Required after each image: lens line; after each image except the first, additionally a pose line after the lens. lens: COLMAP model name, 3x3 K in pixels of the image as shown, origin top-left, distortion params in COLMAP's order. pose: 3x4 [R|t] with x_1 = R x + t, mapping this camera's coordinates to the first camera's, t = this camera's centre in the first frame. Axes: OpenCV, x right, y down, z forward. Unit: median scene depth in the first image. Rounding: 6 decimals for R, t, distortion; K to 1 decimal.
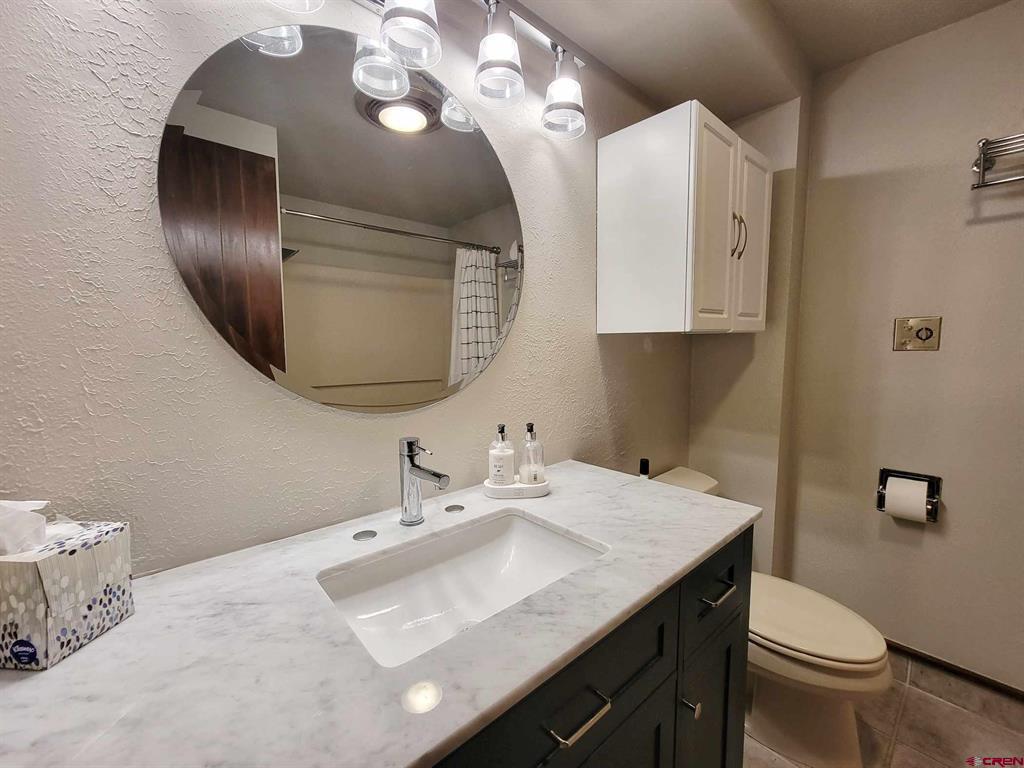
lens RADIAL K [[419.1, 0, 516.6], [0, 419.1, 386.9], [0, 0, 1]] dist [-0.000811, -0.001428]
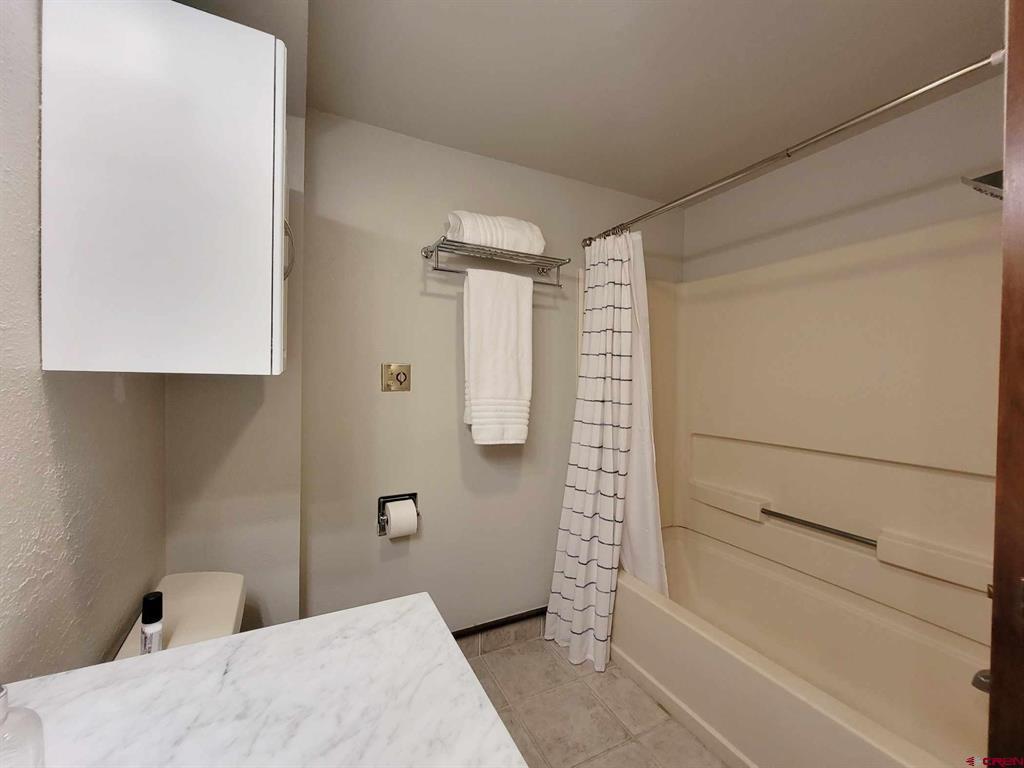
lens RADIAL K [[419.1, 0, 516.6], [0, 419.1, 386.9], [0, 0, 1]] dist [-0.000811, -0.001428]
pose [[0.252384, -0.010616, 0.967569, -0.113755], [0.078440, 0.996873, -0.009523, -0.062371], [-0.964442, 0.078299, 0.252428, 0.380869]]
